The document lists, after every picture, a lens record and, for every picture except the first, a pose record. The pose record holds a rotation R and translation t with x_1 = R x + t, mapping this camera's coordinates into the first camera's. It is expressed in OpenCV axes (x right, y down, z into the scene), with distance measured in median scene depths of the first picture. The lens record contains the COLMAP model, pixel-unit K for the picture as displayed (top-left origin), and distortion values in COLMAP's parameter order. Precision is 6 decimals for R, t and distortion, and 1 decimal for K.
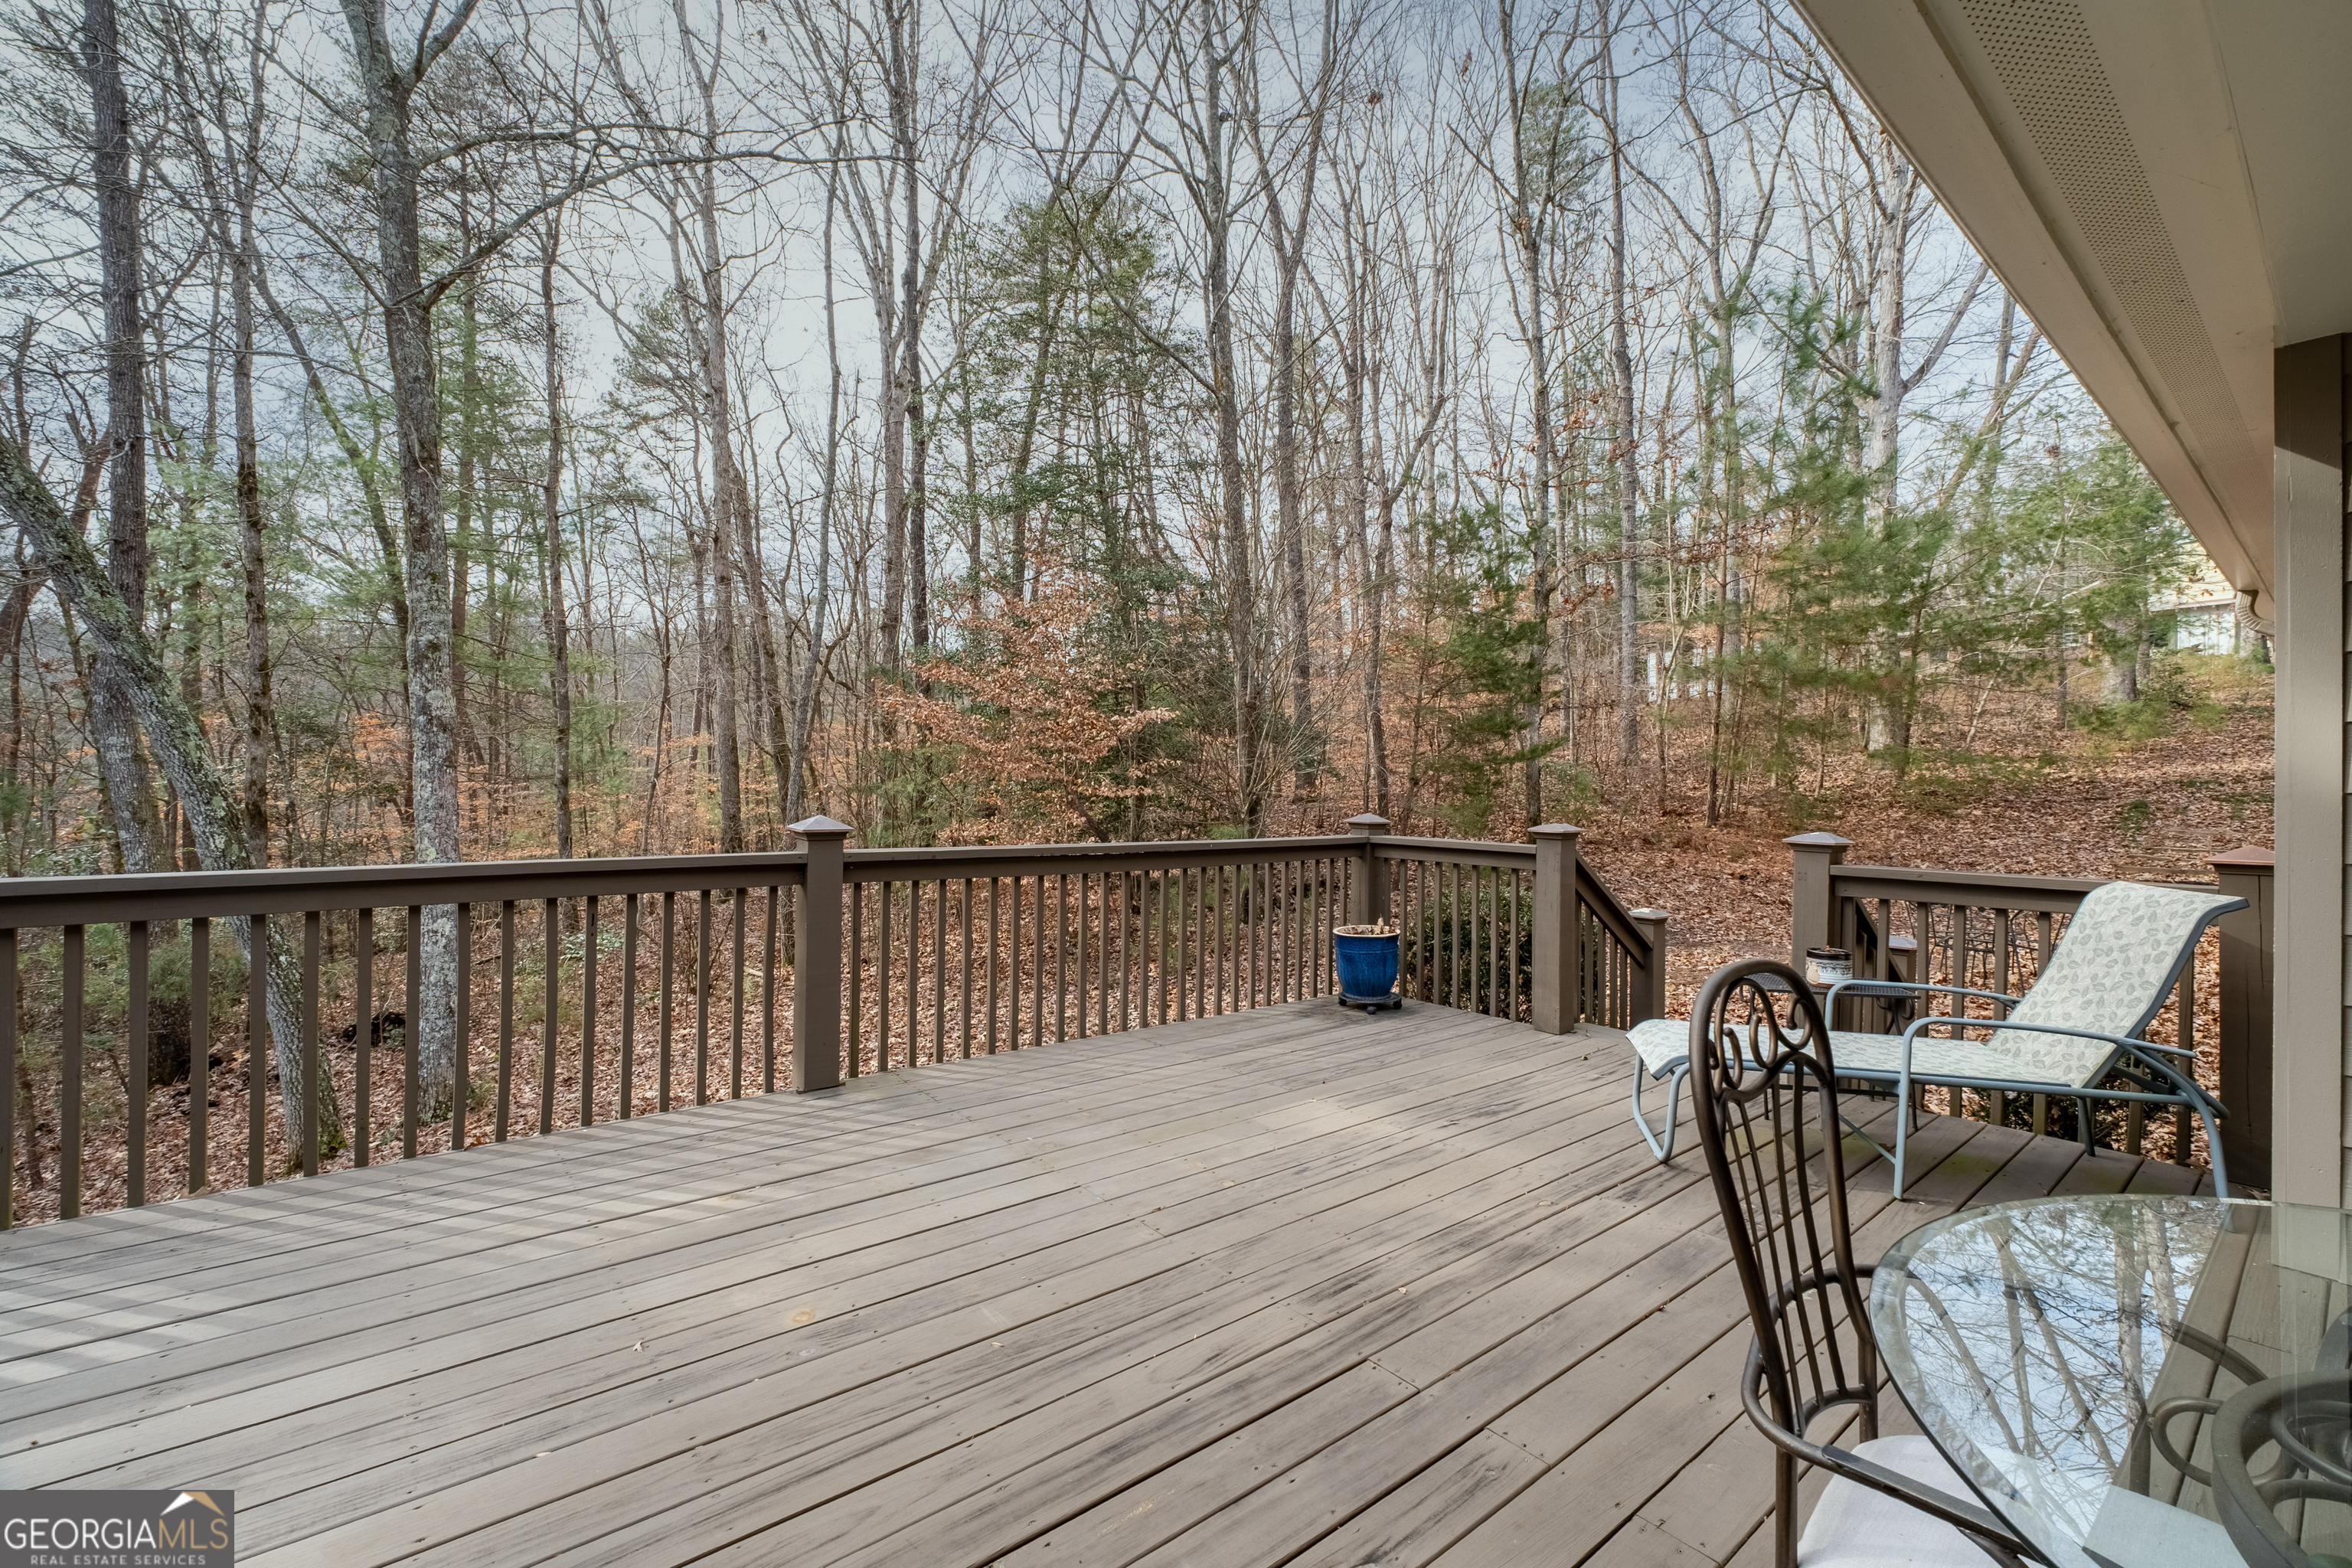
lens RADIAL K [[987.1, 0, 1184.9], [0, 987.1, 783.0], [0, 0, 1]] dist [-0.001432, 0.000097]
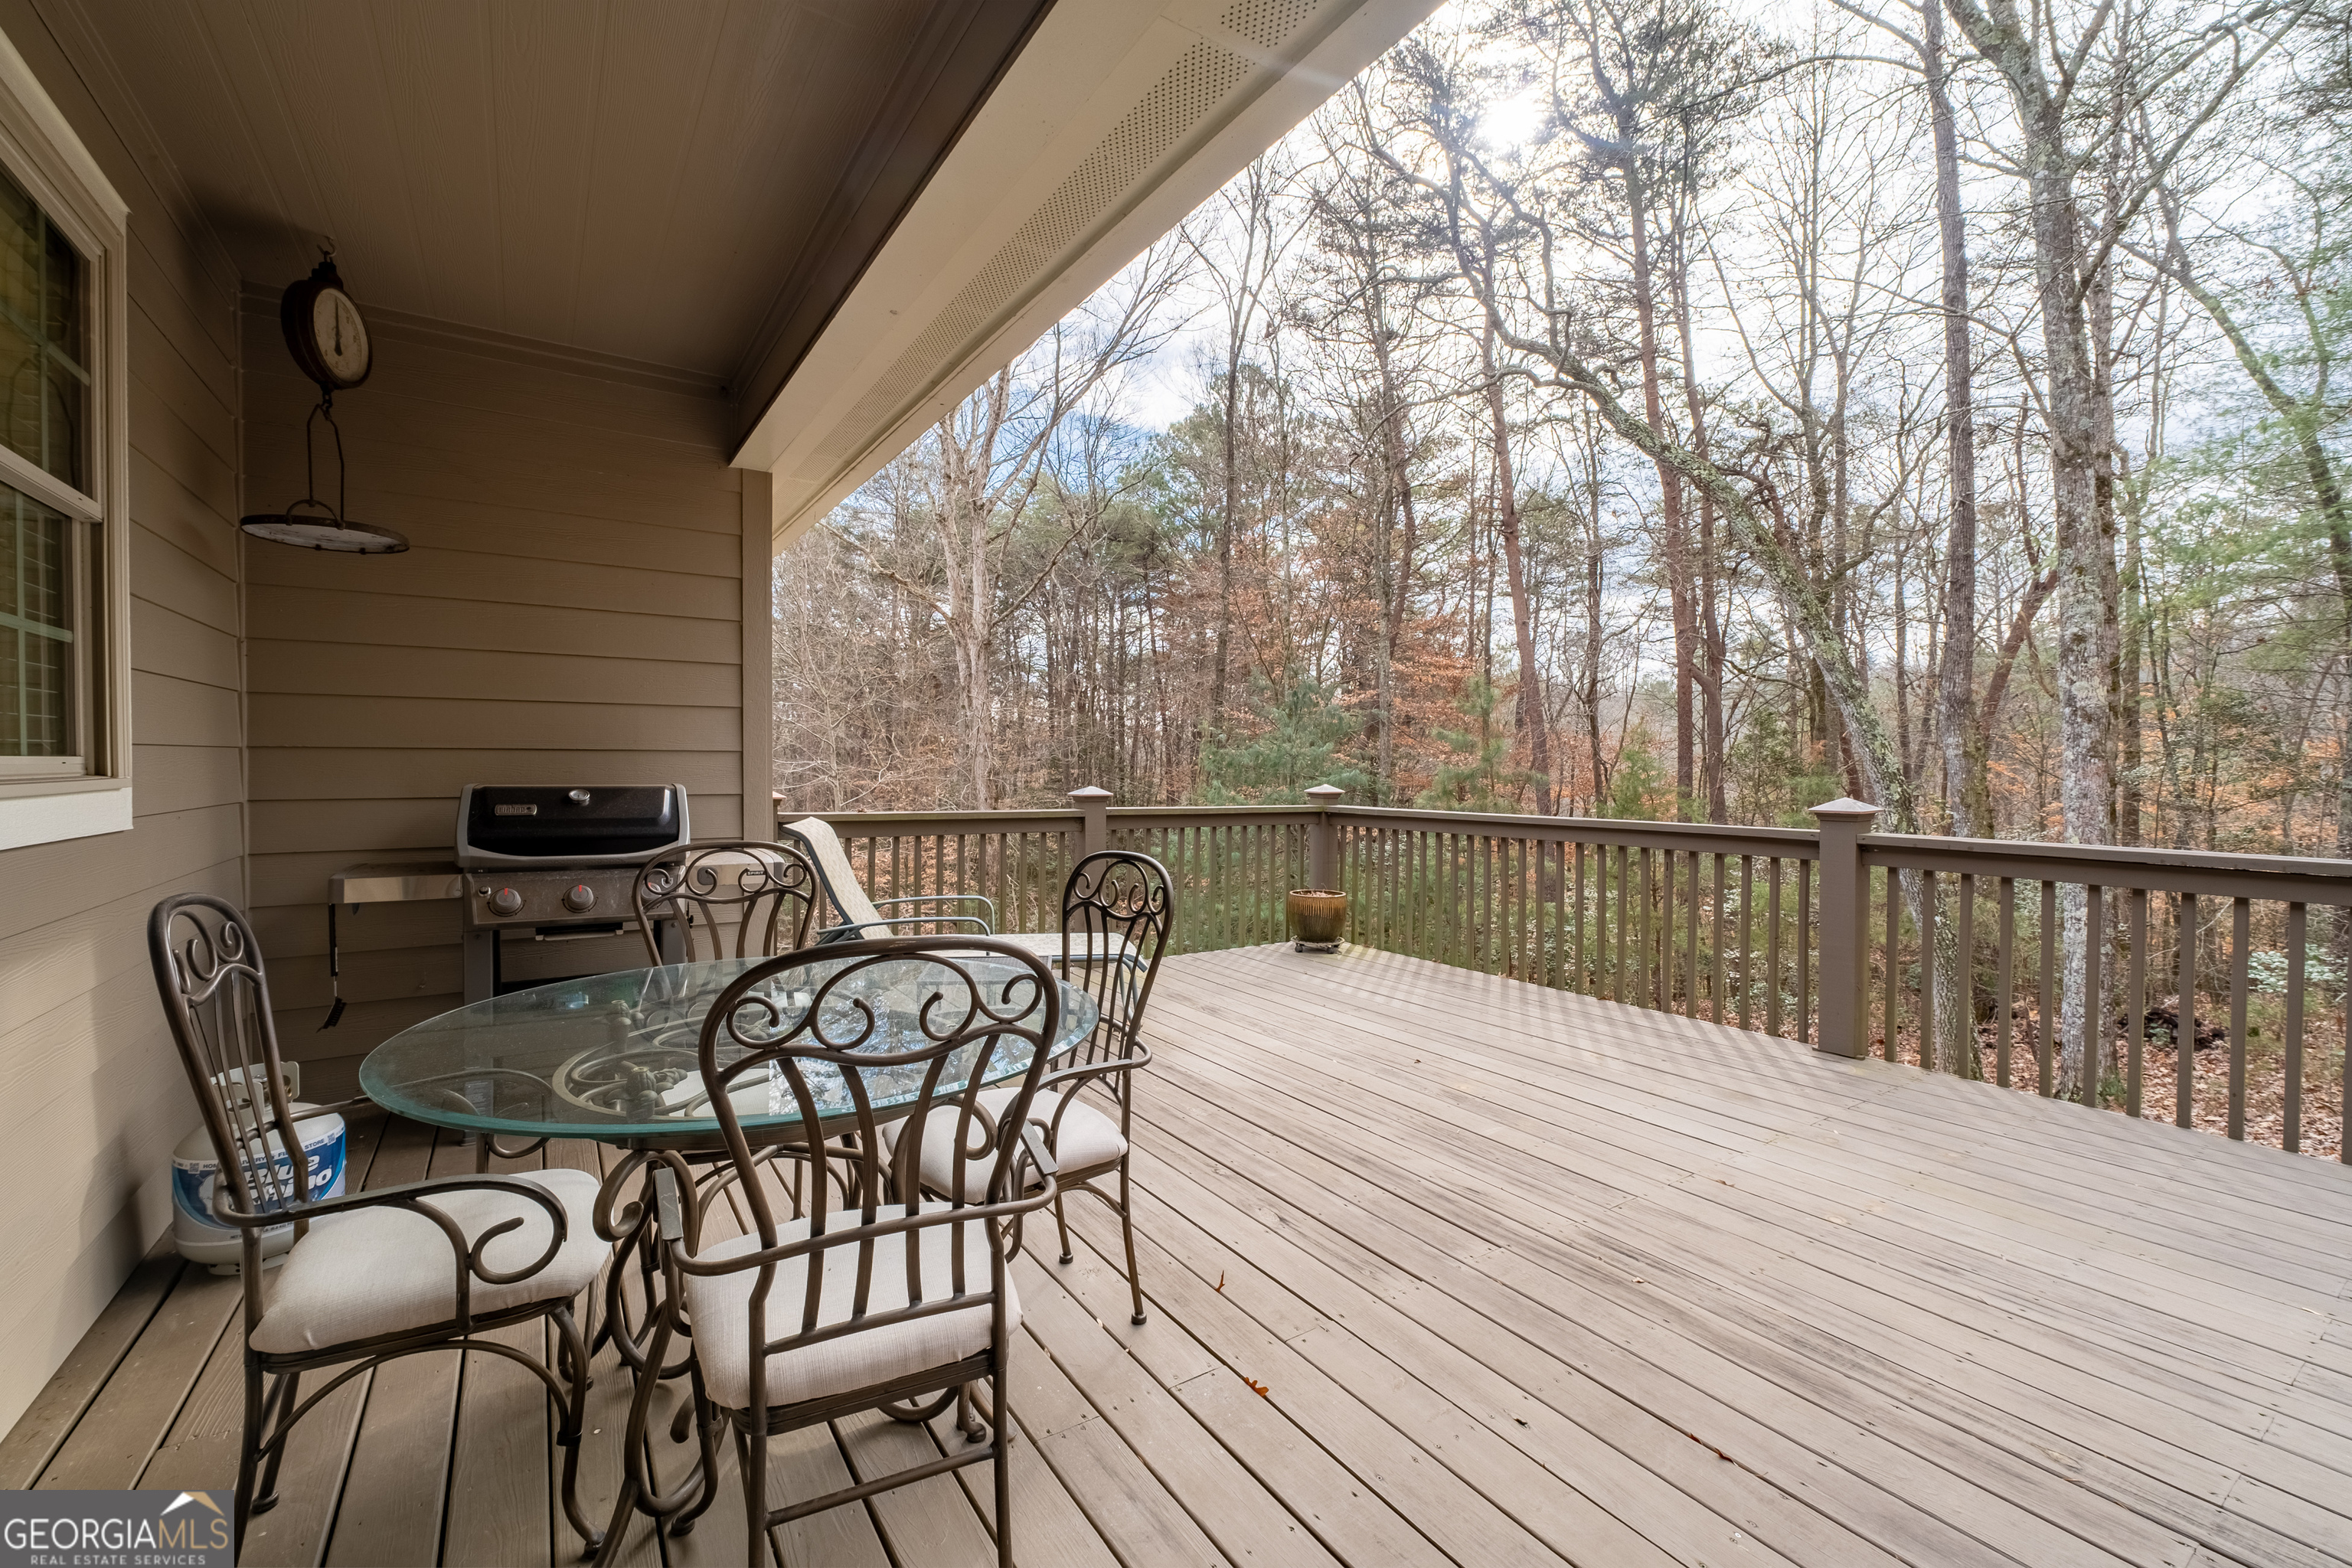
lens RADIAL K [[987.1, 0, 1184.9], [0, 987.1, 783.0], [0, 0, 1]] dist [-0.001432, 0.000097]
pose [[-0.093354, 0.005629, -0.995617, 0.884933], [0.000527, 0.999984, 0.005604, 0.011341], [0.995633, -0.000001, -0.093356, 0.462371]]
